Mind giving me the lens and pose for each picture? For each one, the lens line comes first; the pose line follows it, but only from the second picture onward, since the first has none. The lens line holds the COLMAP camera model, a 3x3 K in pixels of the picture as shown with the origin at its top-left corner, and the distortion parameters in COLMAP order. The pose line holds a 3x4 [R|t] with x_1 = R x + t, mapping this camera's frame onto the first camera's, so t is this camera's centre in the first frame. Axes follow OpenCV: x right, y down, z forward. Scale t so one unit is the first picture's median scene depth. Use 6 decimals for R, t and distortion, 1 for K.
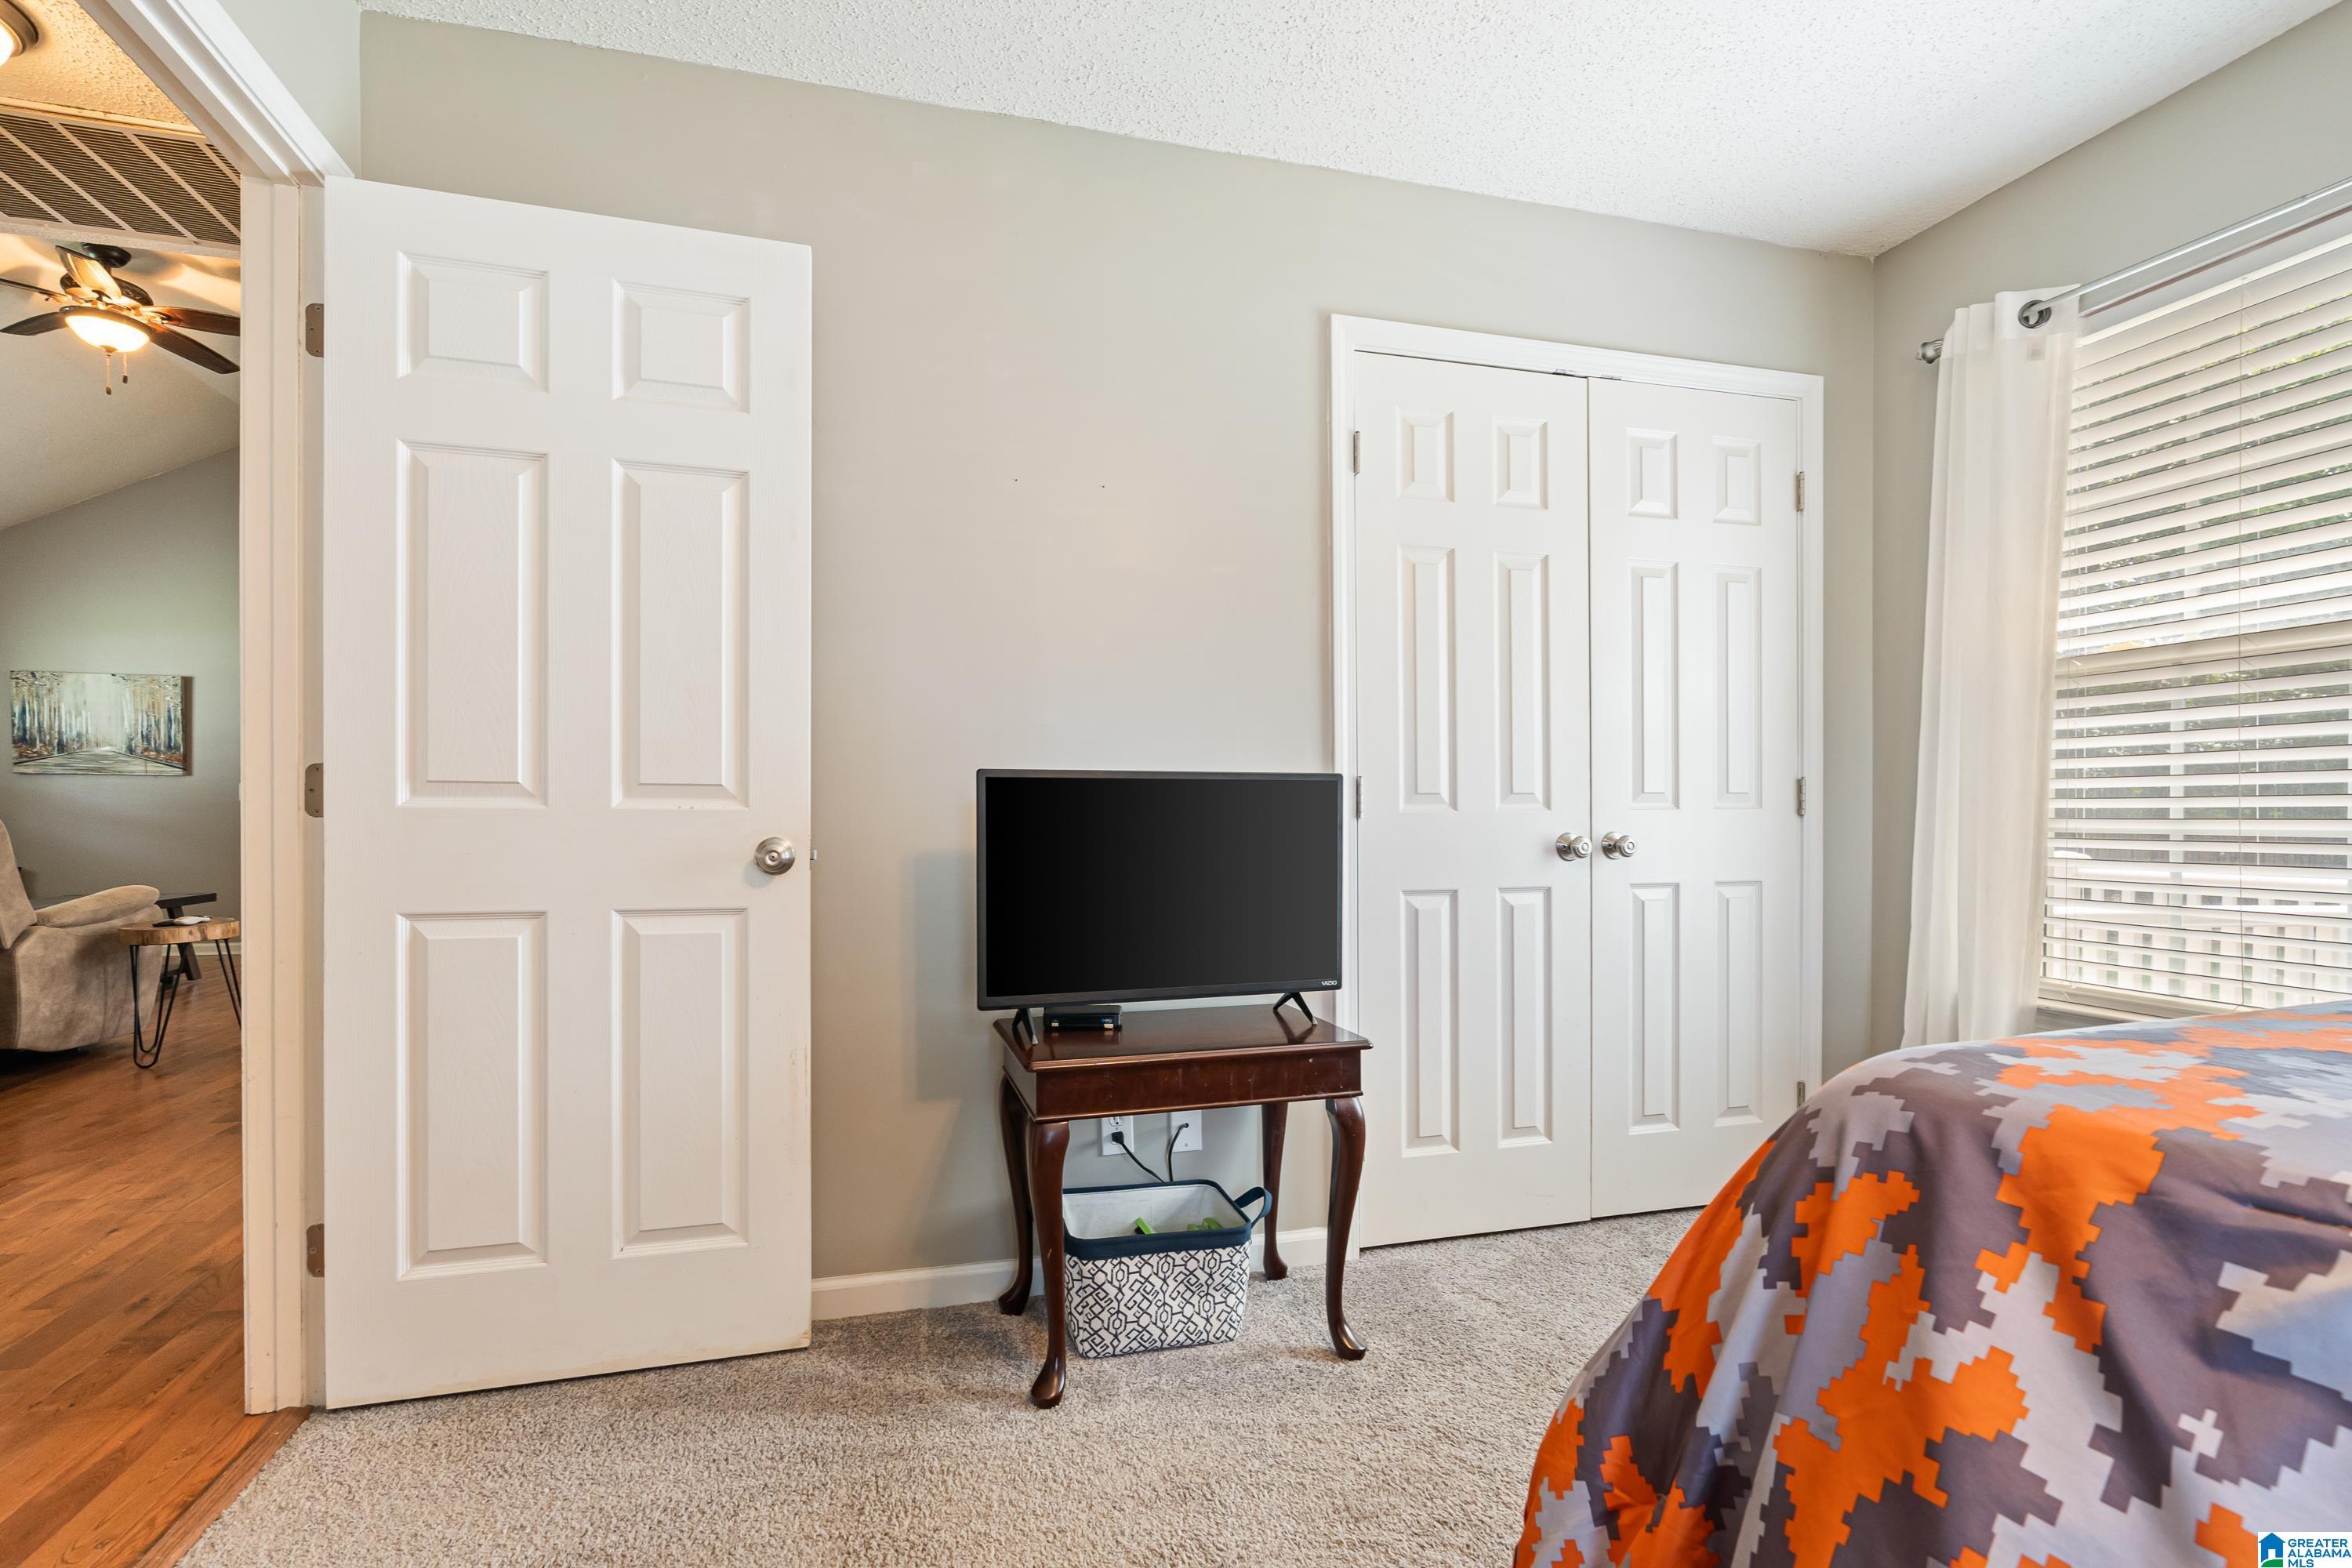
lens RADIAL K [[1058.0, 0, 1186.7], [0, 1058.0, 804.3], [0, 0, 1]] dist [-0.009395, 0.001288]
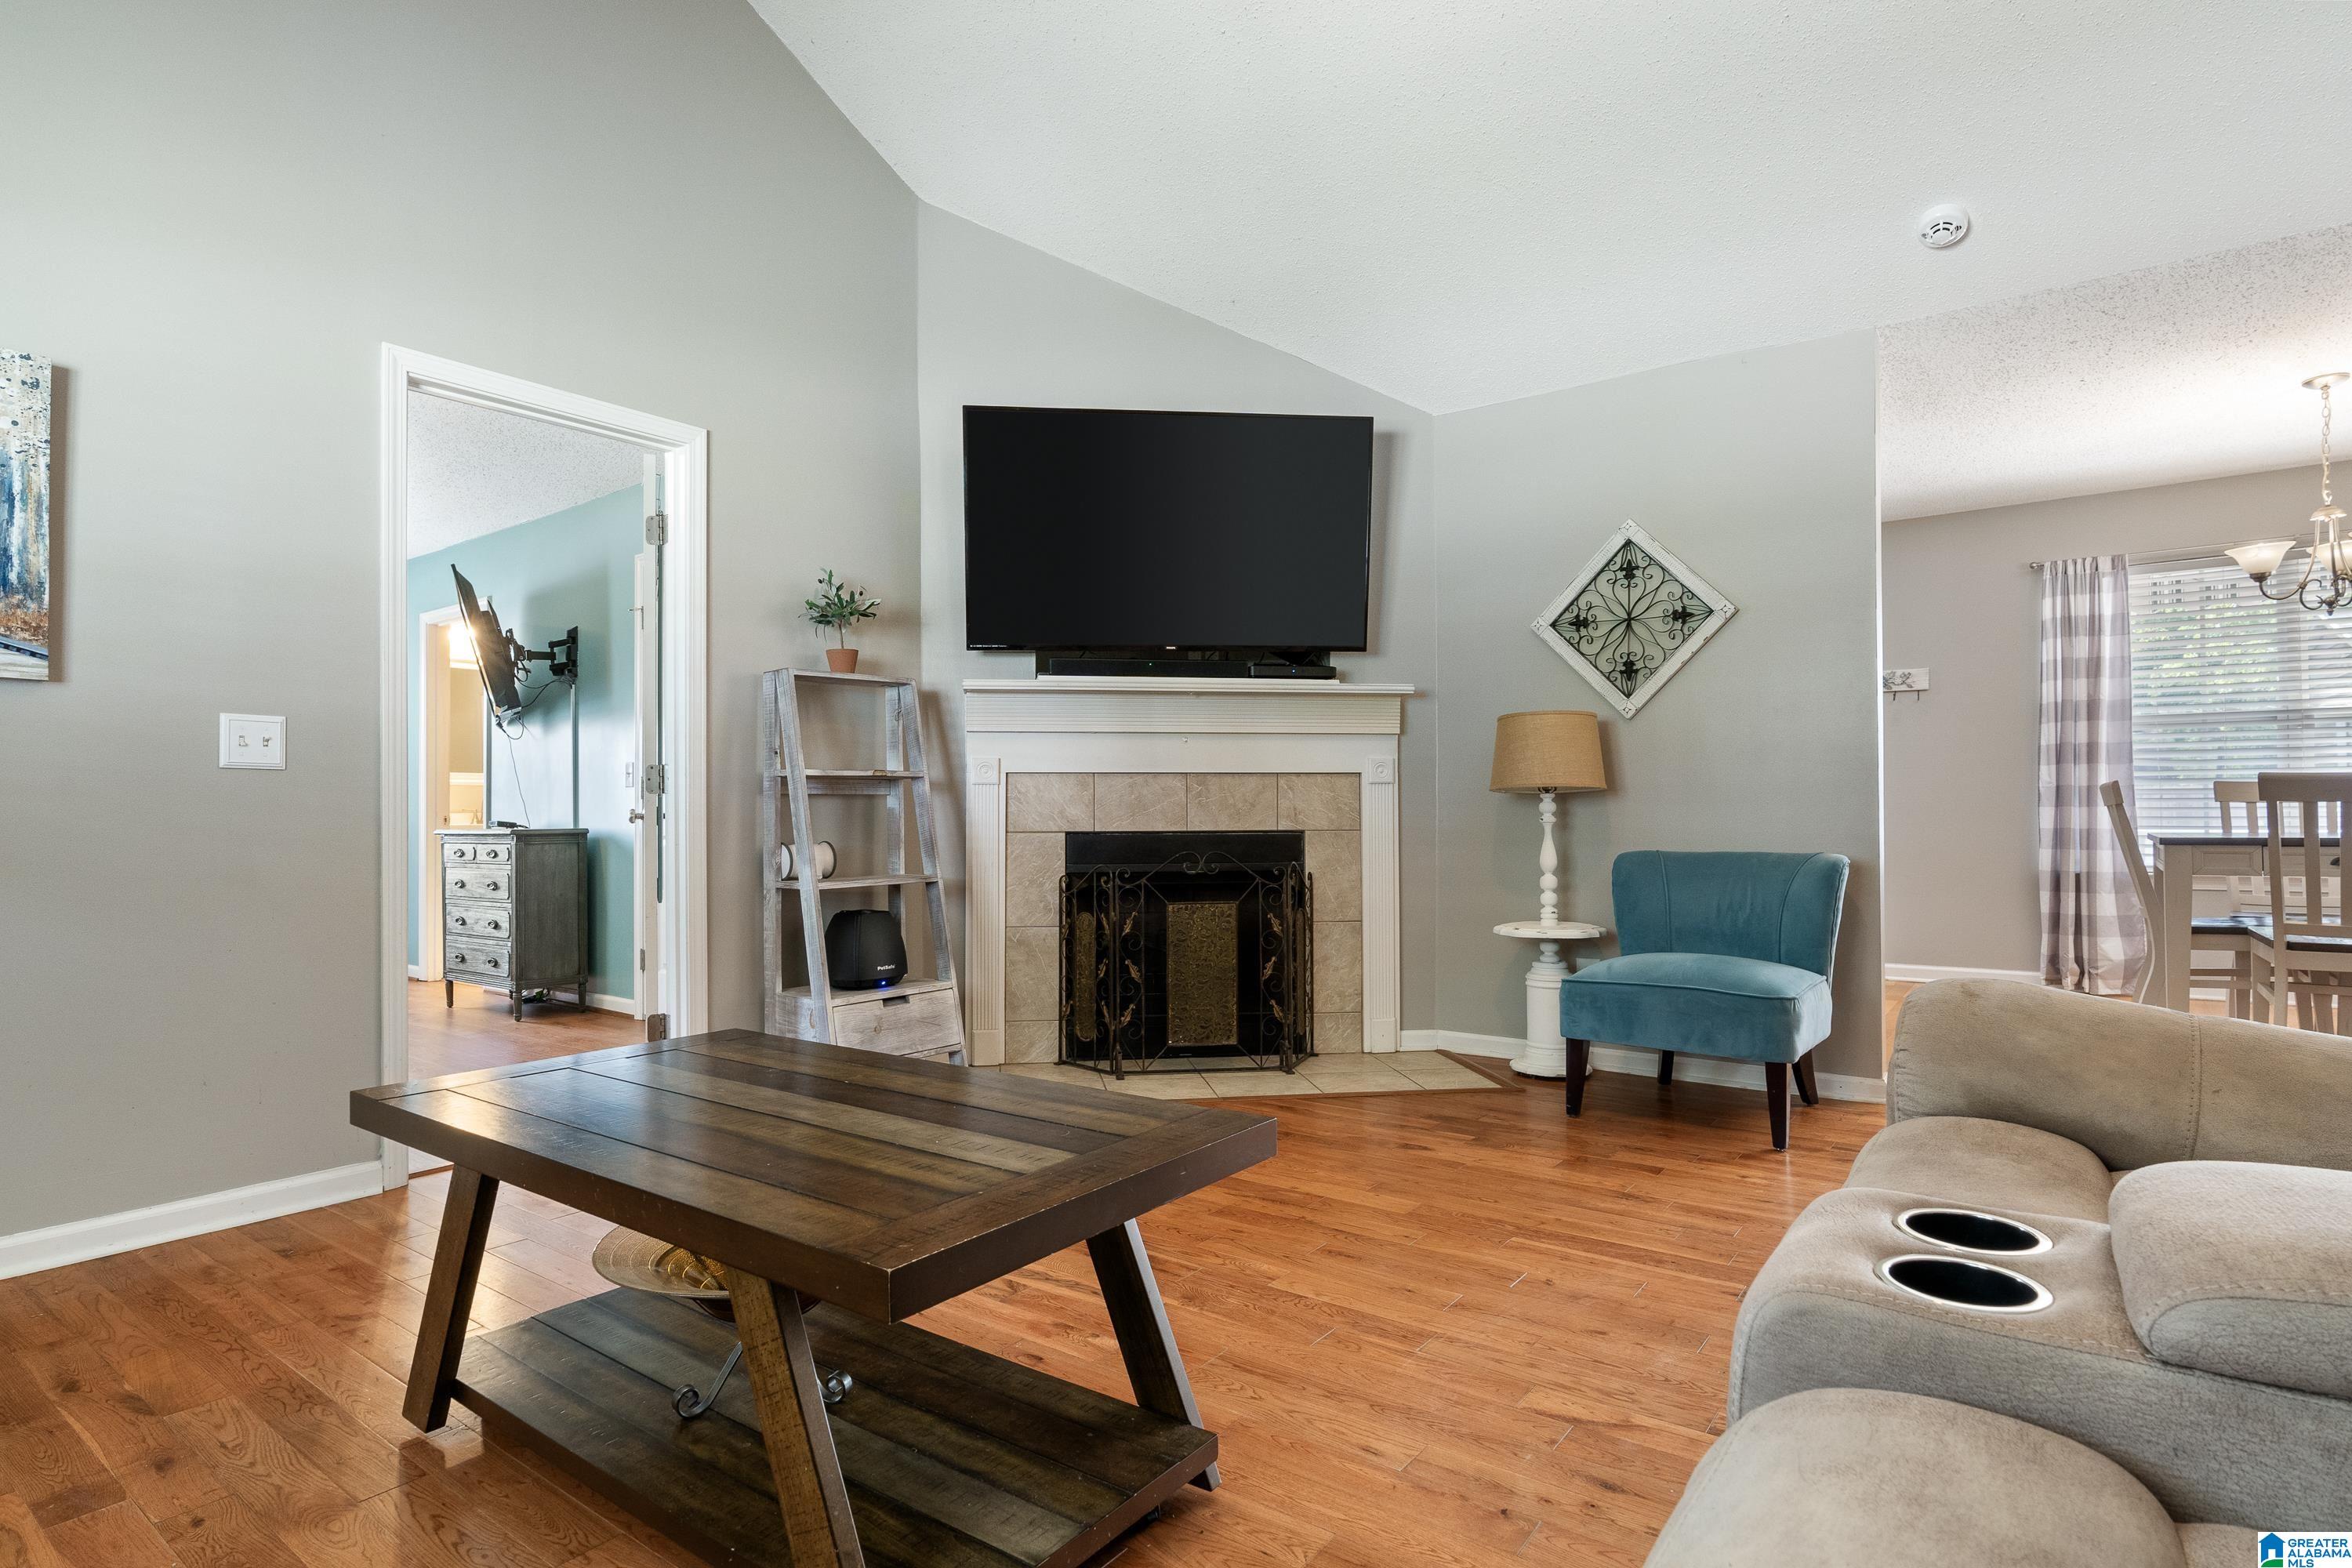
lens RADIAL K [[1202.8, 0, 1172.0], [0, 1202.8, 799.7], [0, 0, 1]] dist [0.000019, -0.000945]
pose [[0.816532, -0.004411, 0.577283, -0.920838], [0.008061, 0.999960, -0.003761, 0.012194], [-0.577244, 0.007725, 0.816535, 0.536620]]
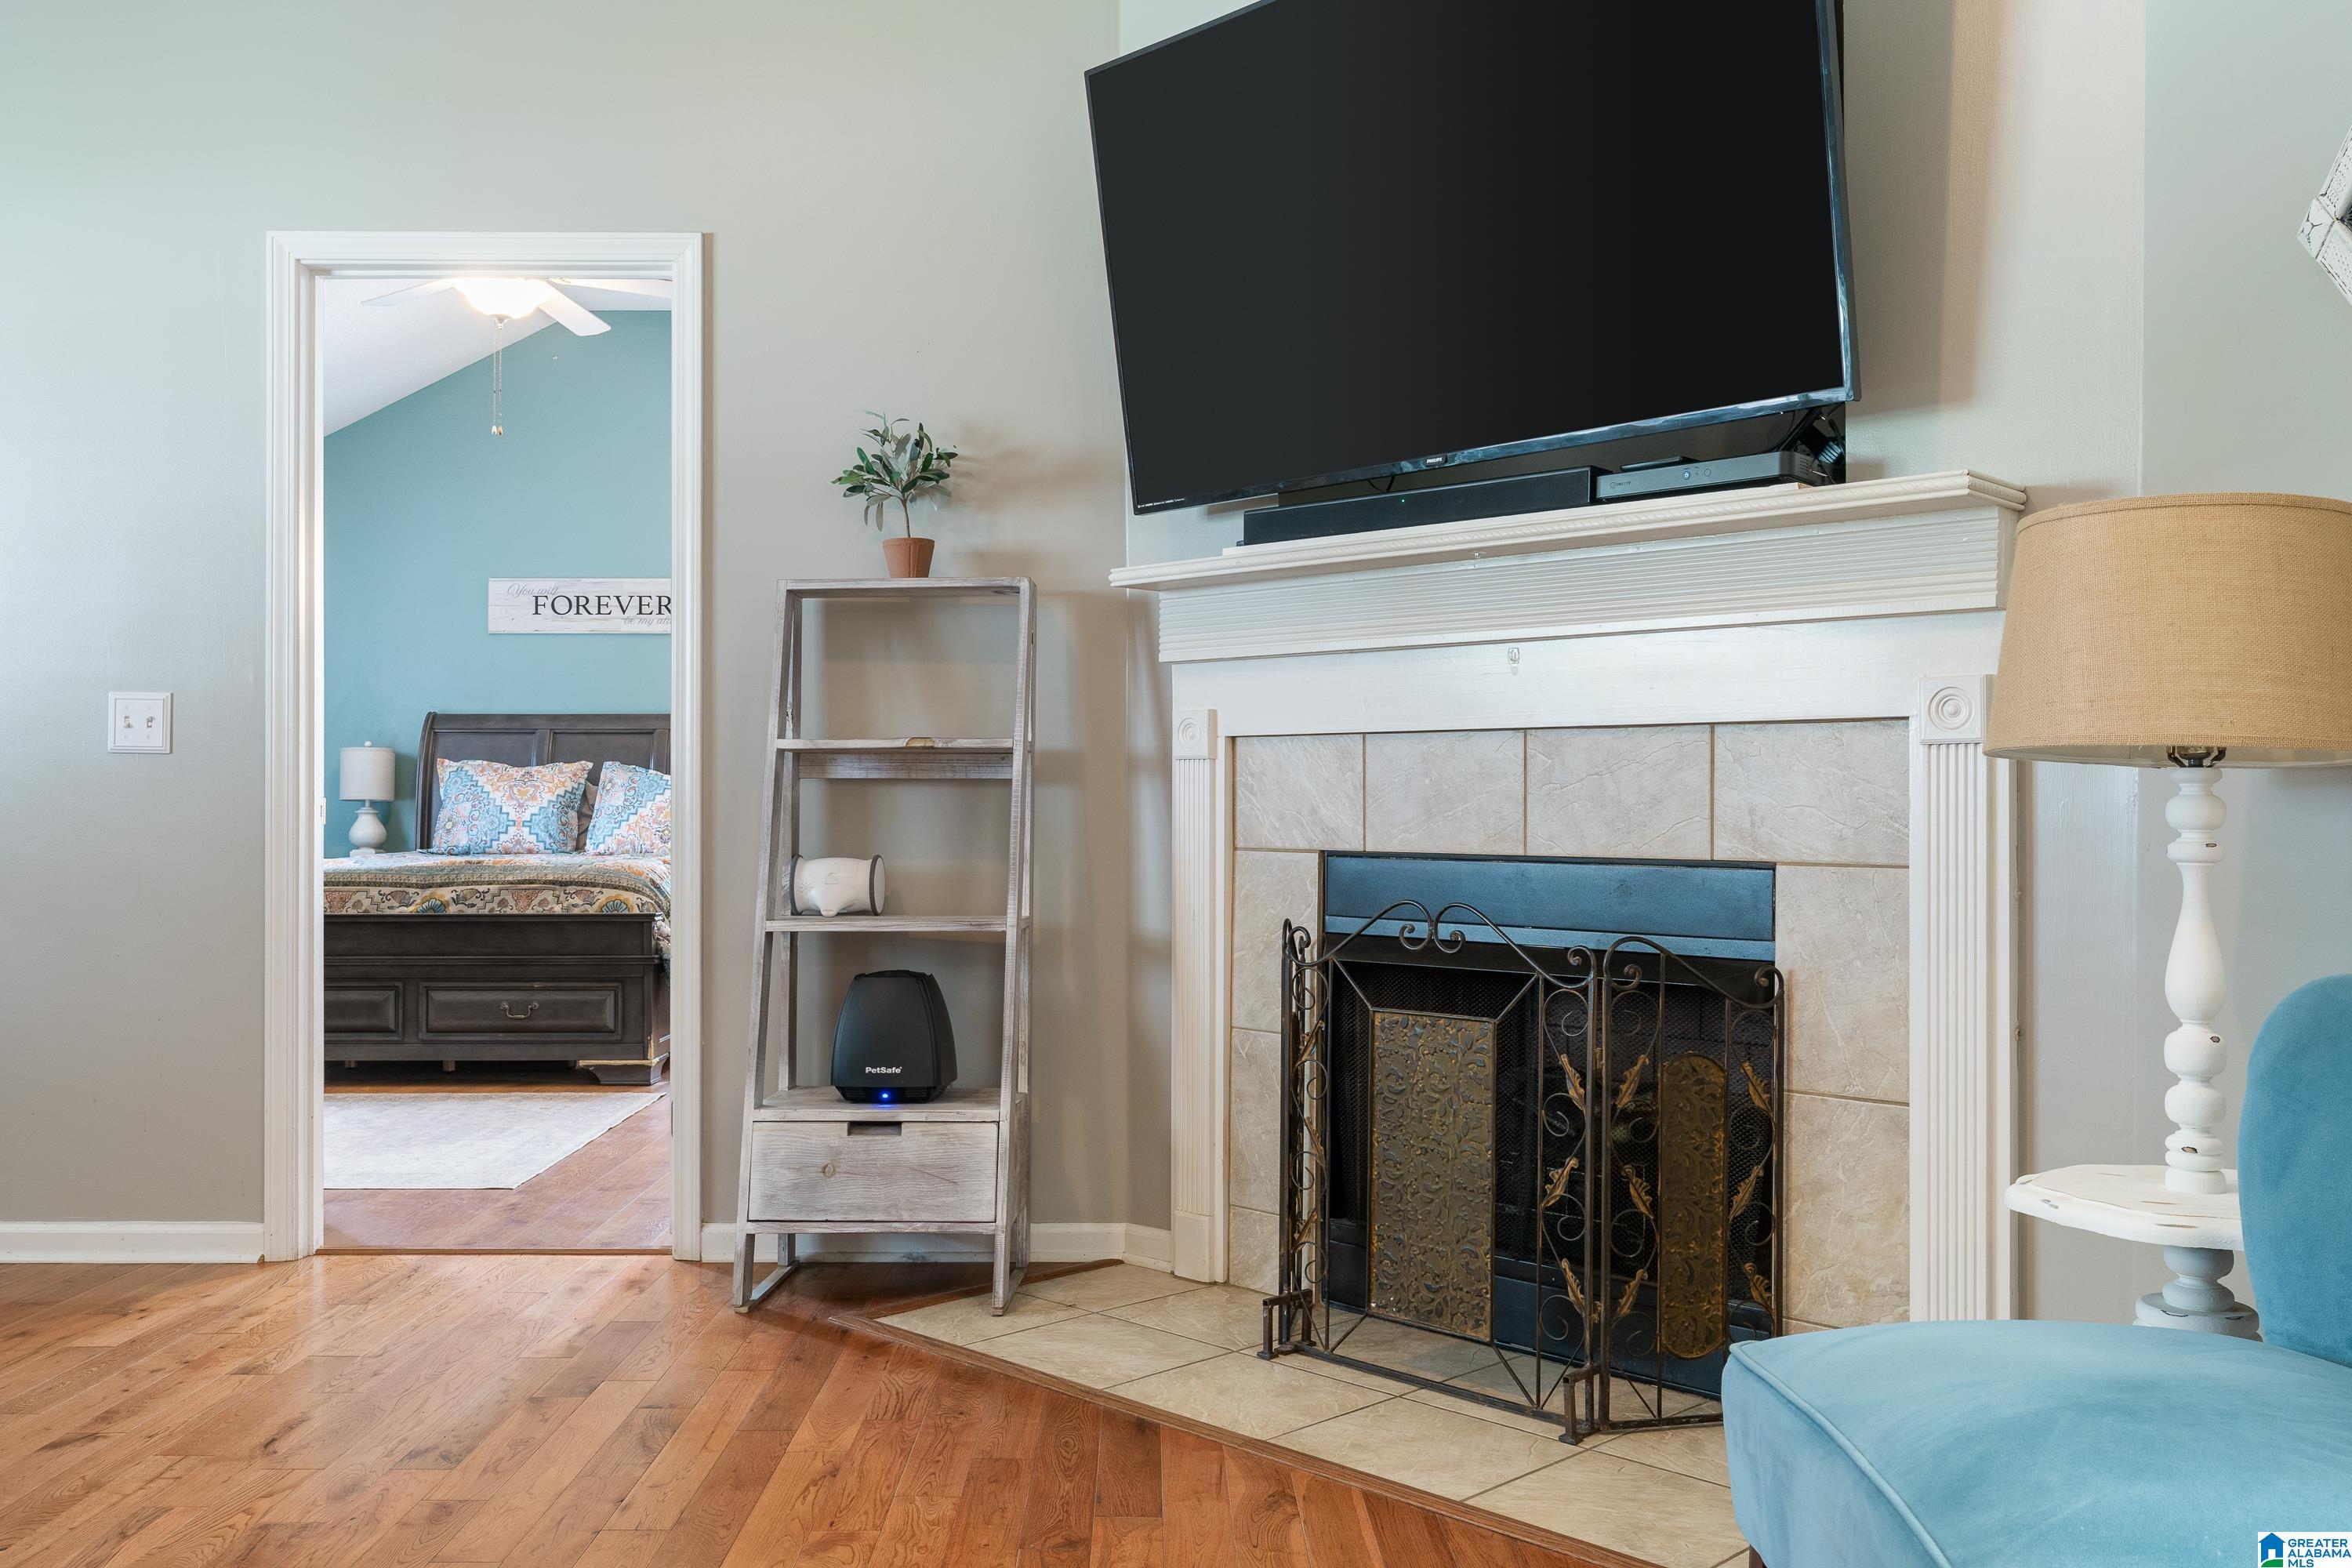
lens RADIAL K [[1941.3, 0, 1164.2], [0, 1941.3, 798.4], [0, 0, 1]] dist [0.004738, -0.006771]
pose [[0.956297, -0.002674, -0.292385, -0.470137], [0.001829, 0.999993, -0.003162, 0.013923], [0.292391, 0.002489, 0.956296, 0.581659]]
